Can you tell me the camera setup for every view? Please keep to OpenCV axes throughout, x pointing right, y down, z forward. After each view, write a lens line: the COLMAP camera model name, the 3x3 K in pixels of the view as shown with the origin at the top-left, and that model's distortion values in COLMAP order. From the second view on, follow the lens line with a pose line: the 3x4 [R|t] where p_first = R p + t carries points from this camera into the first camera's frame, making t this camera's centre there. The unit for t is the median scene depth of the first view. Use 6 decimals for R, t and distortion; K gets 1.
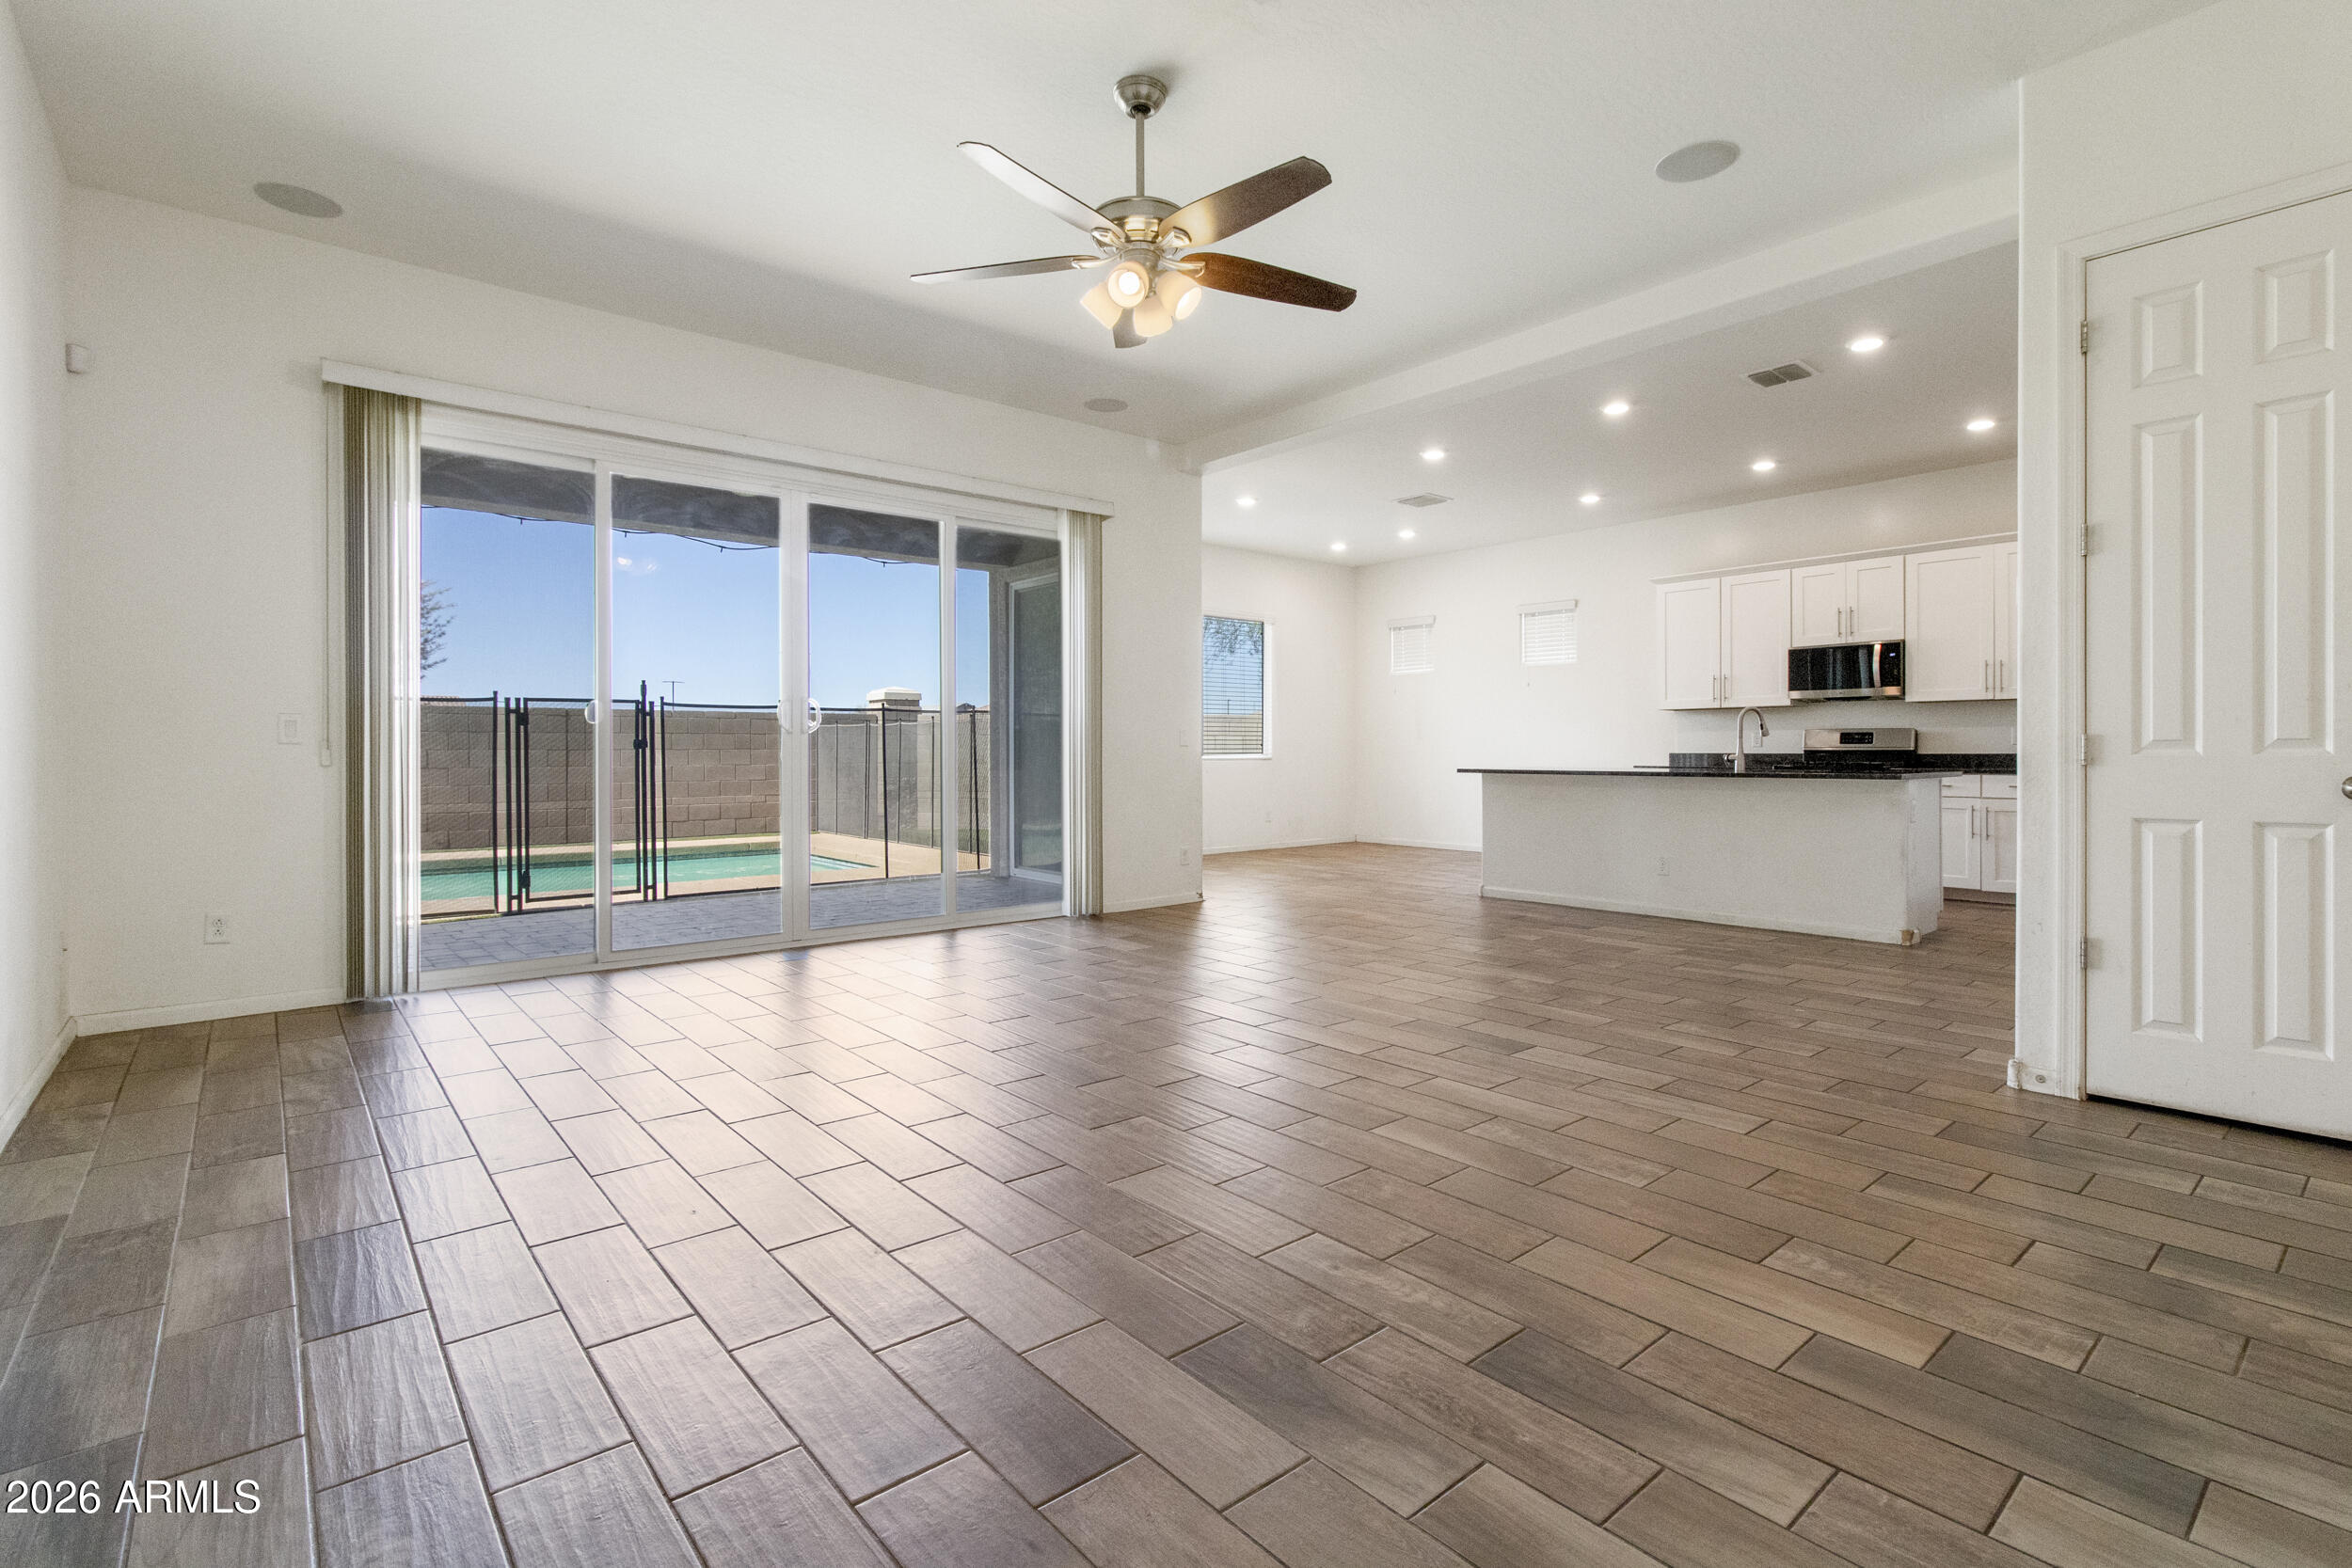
lens RADIAL K [[1089.8, 0, 1179.9], [0, 1089.8, 753.2], [0, 0, 1]] dist [0.001364, 0.001234]
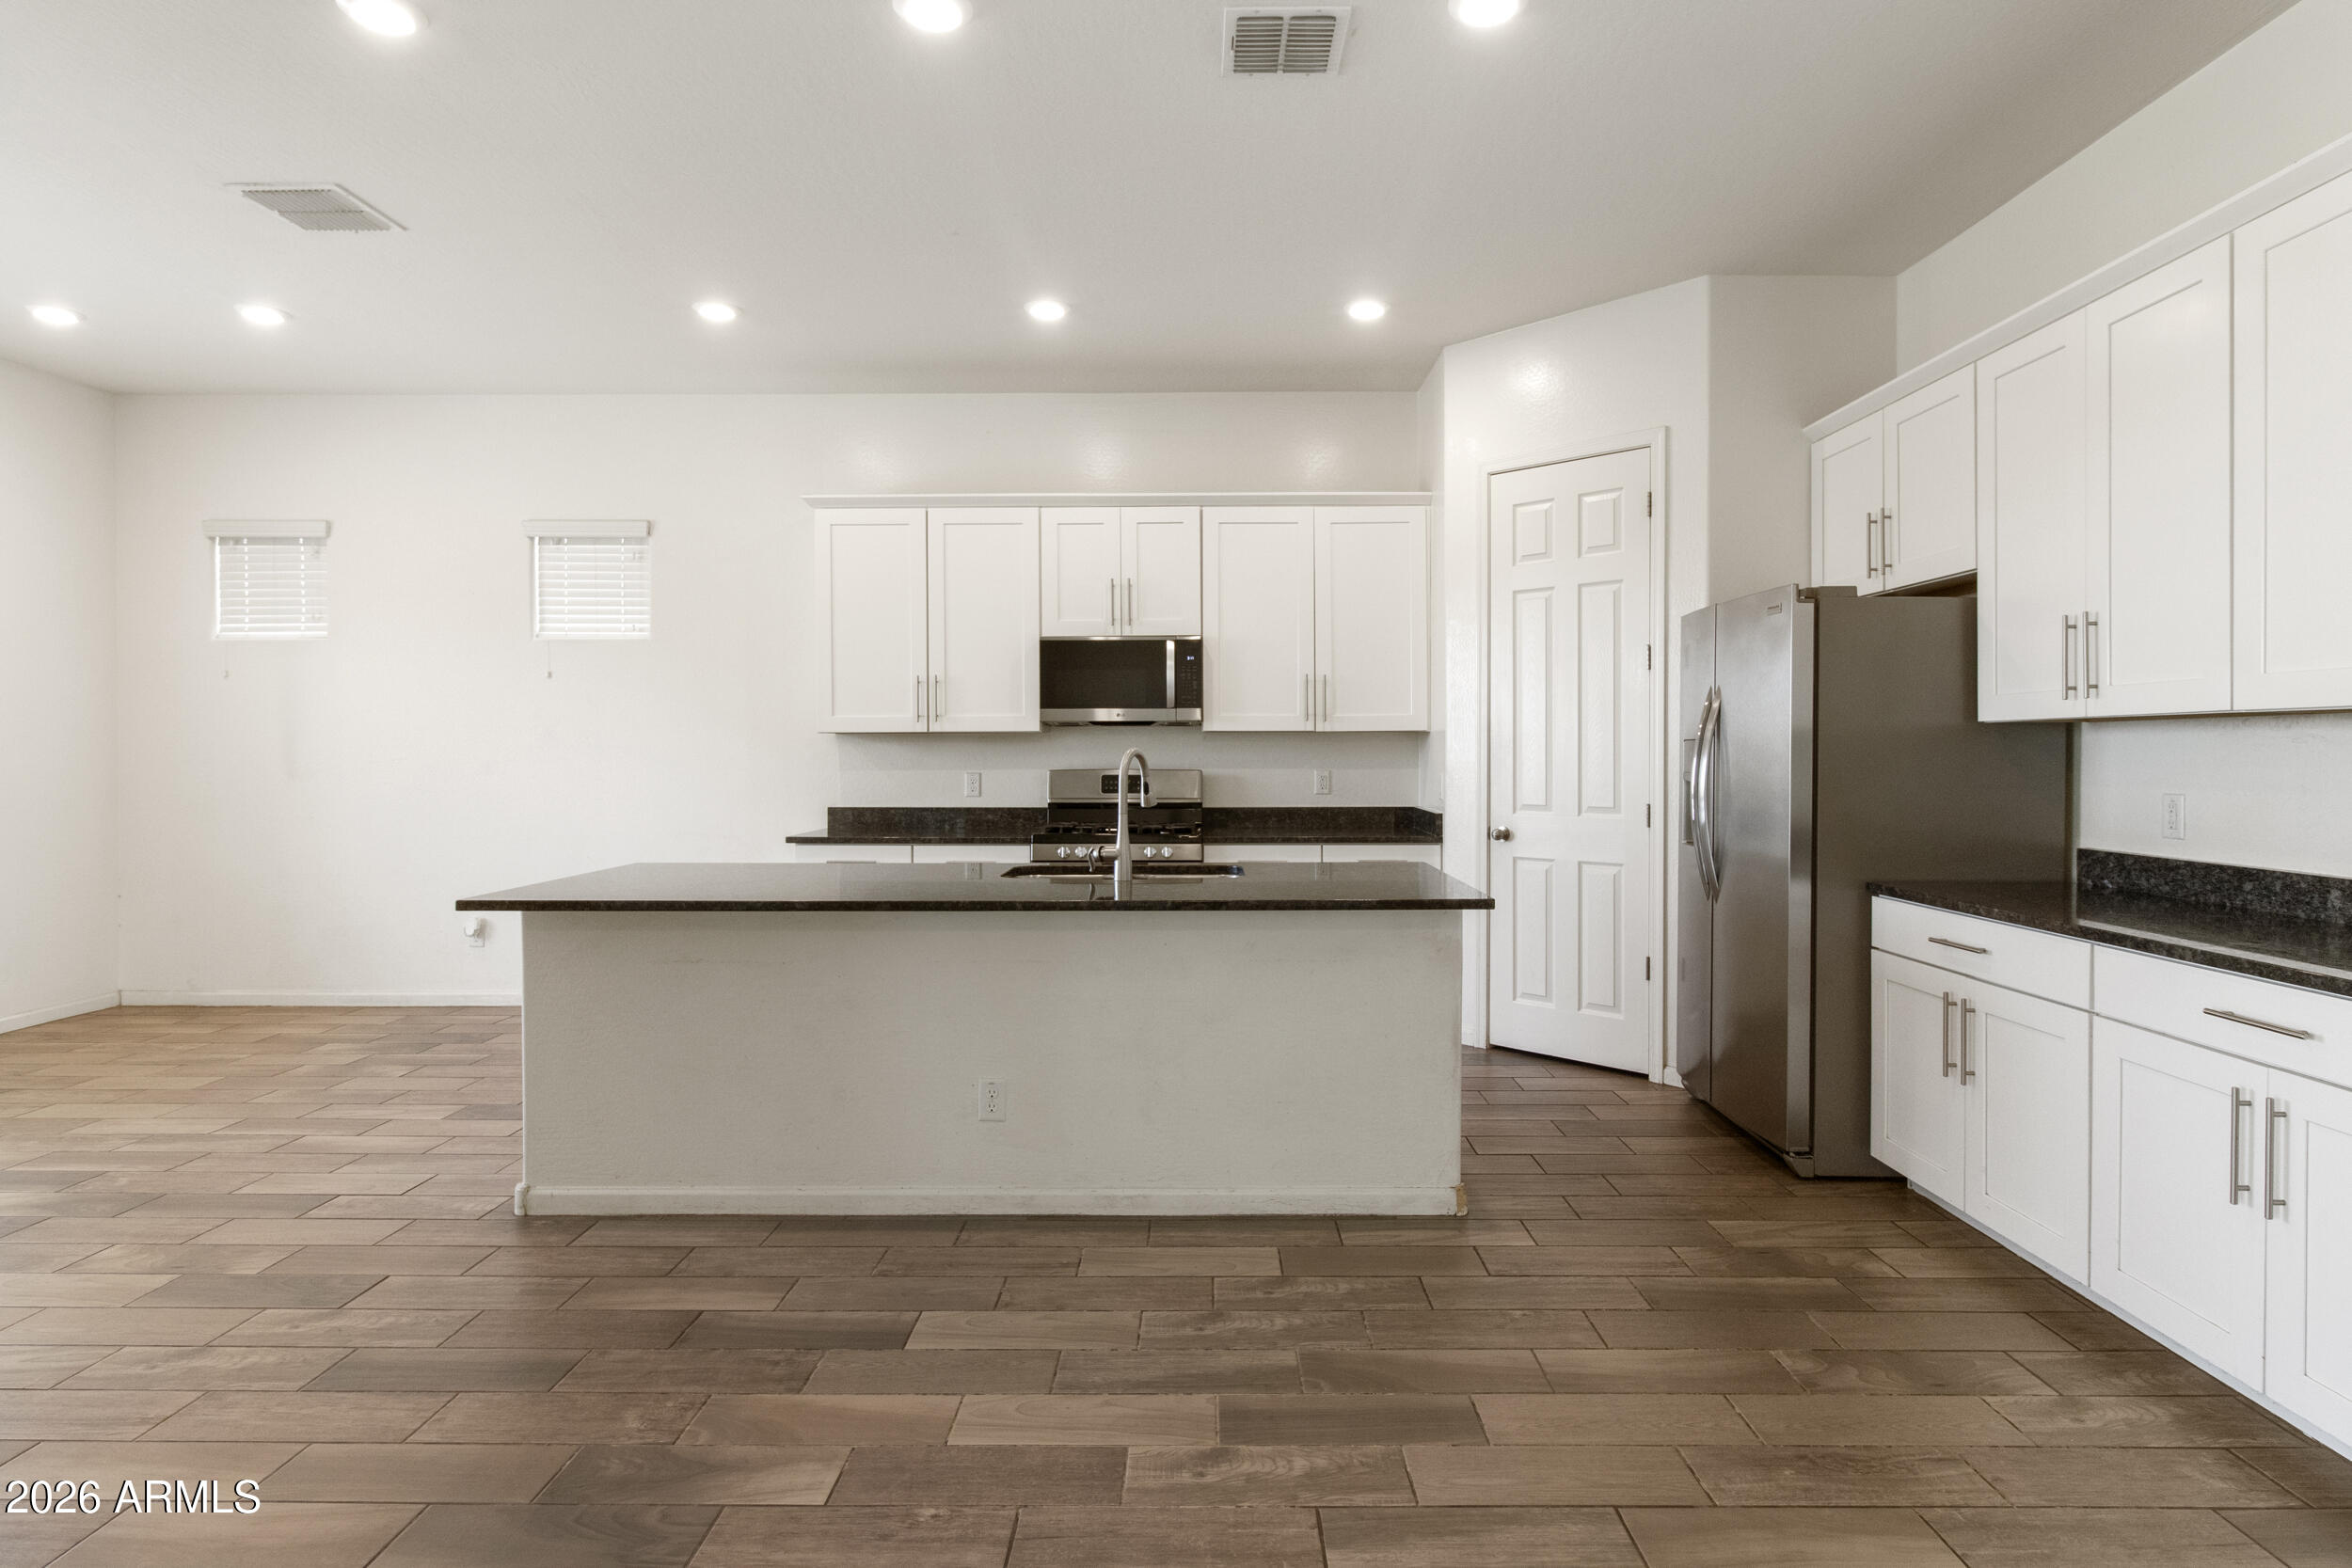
lens RADIAL K [[1258.0, 0, 1202.3], [0, 1258.0, 764.4], [0, 0, 1]] dist [0.004613, -0.001051]
pose [[0.651064, -0.011675, 0.758933, 0.089050], [0.002875, 0.999912, 0.012915, -0.036593], [-0.759018, -0.006227, 0.651040, 0.501008]]
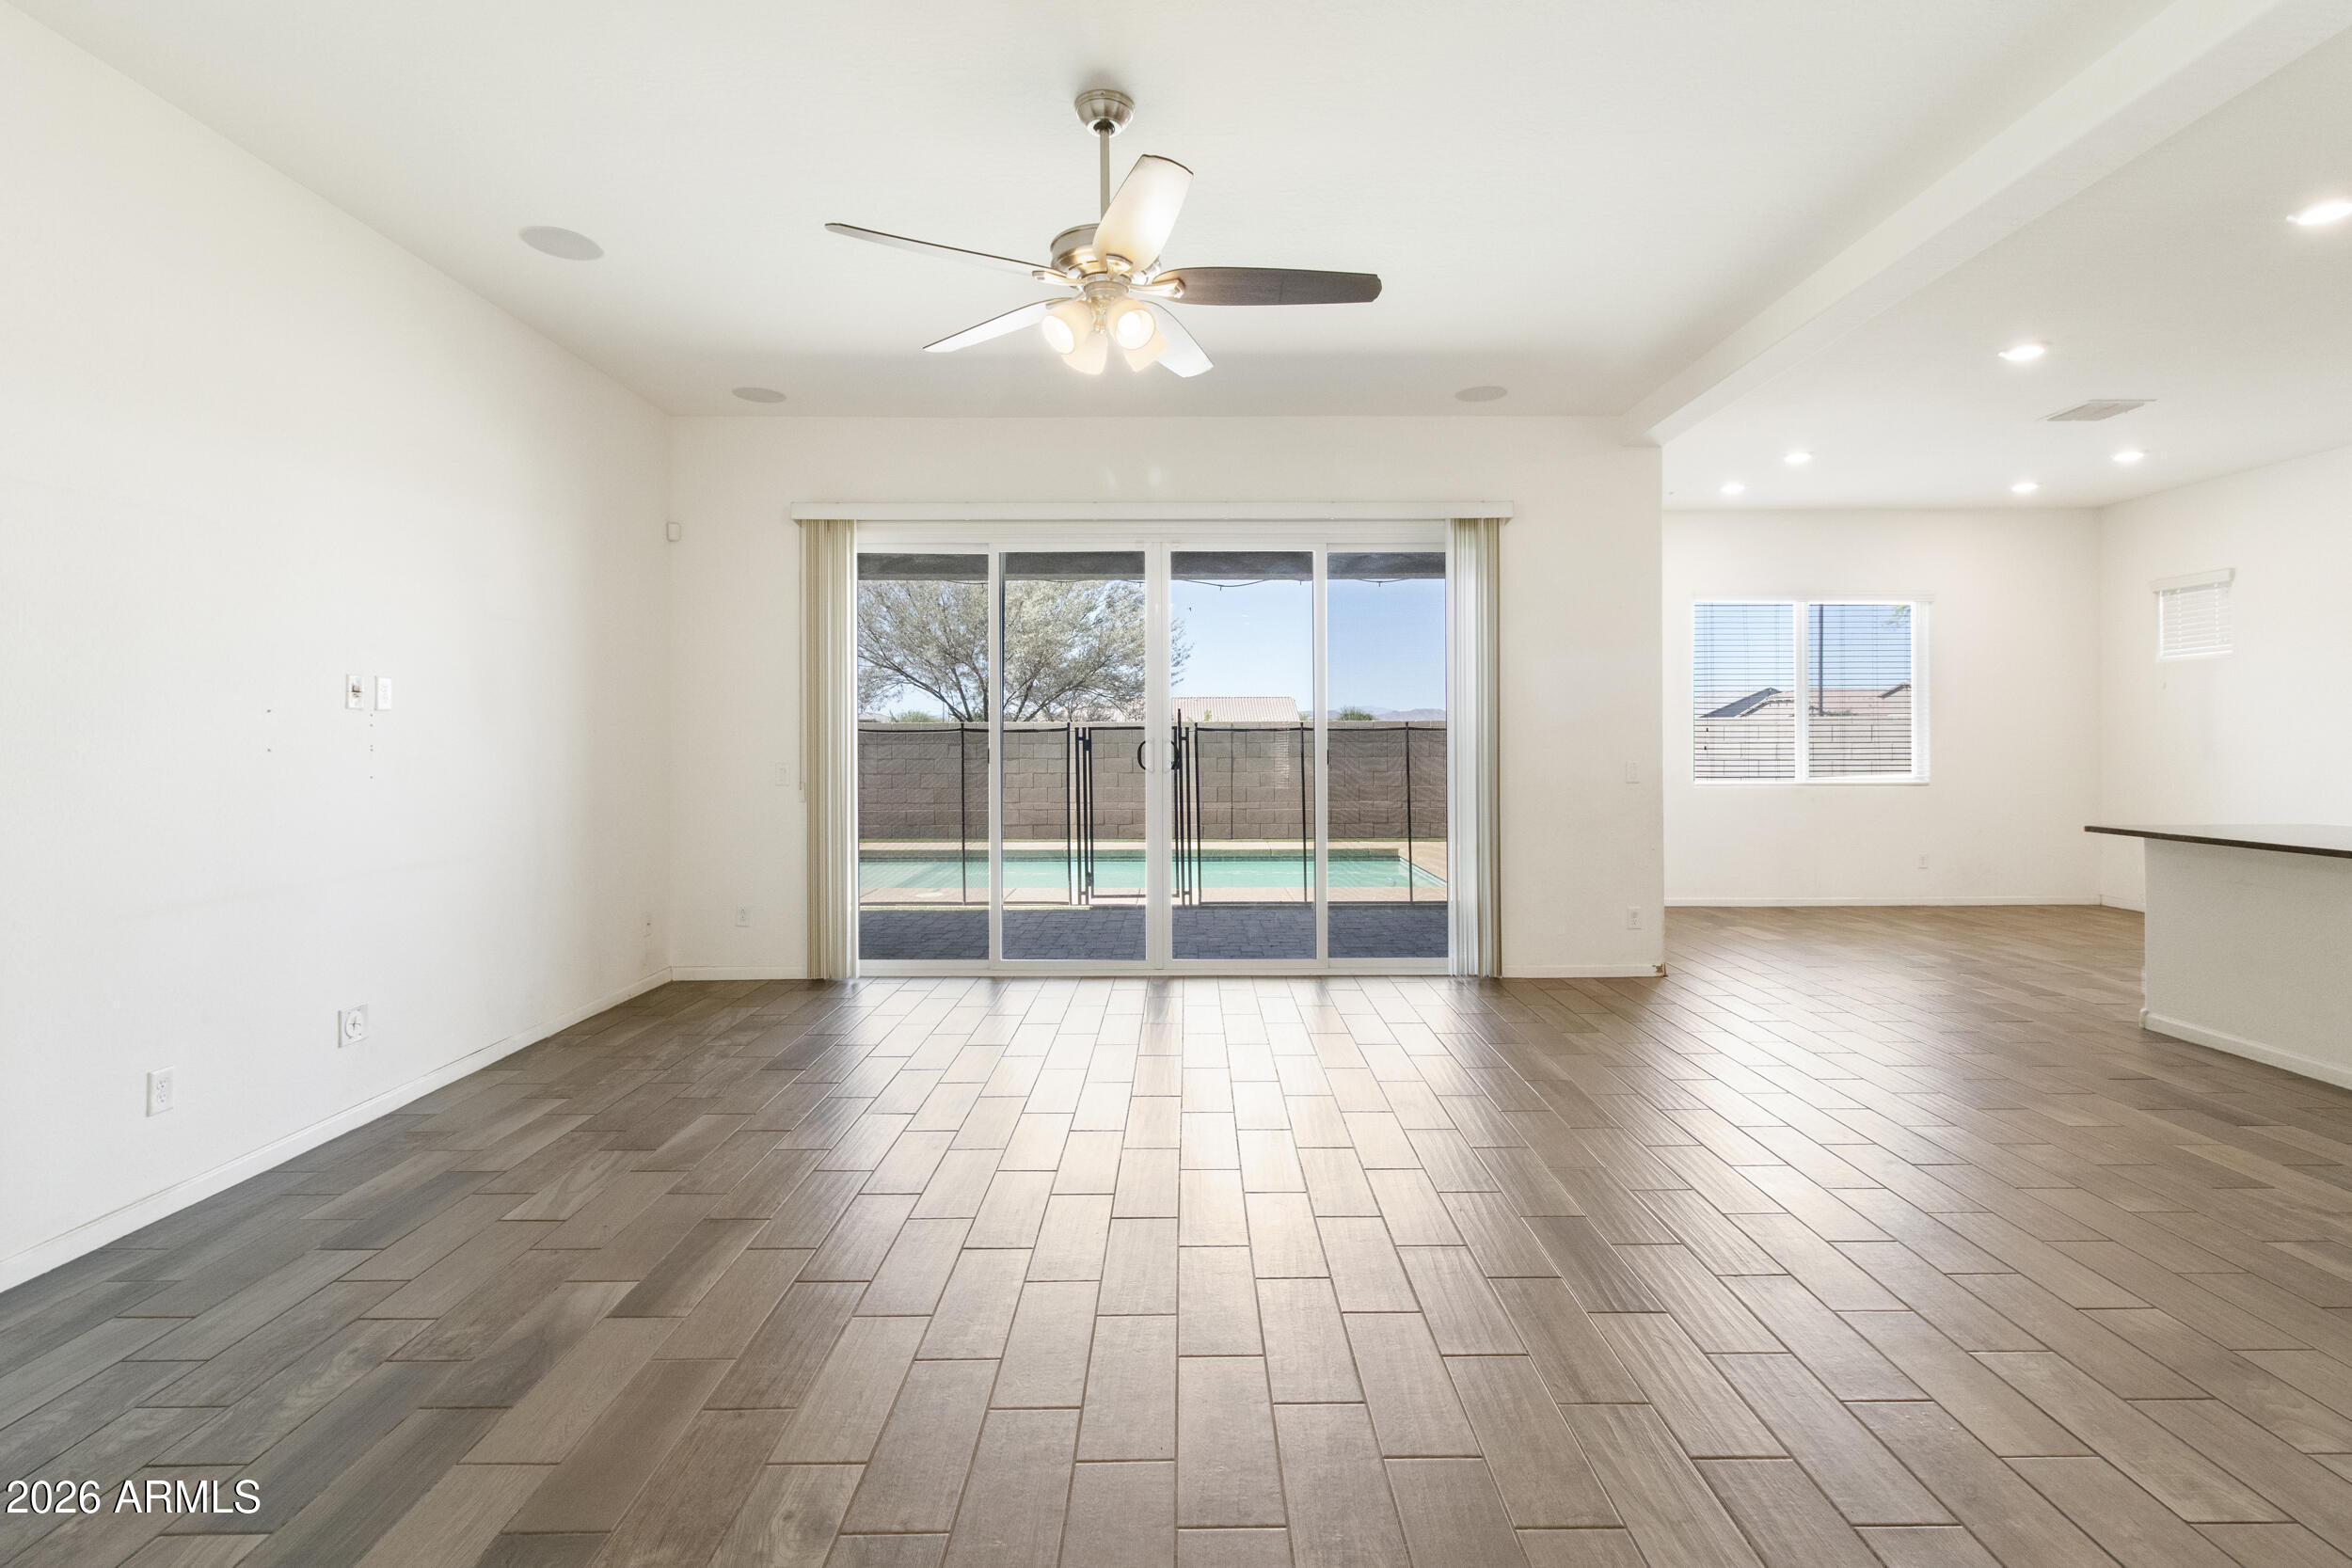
lens RADIAL K [[1089.8, 0, 1180.7], [0, 1089.8, 743.3], [0, 0, 1]] dist [0.001364, 0.001234]
pose [[0.763786, -0.000137, -0.645470, 0.251174], [0.001180, 0.999999, 0.001184, -0.034820], [0.645469, -0.001666, 0.763785, 0.150758]]
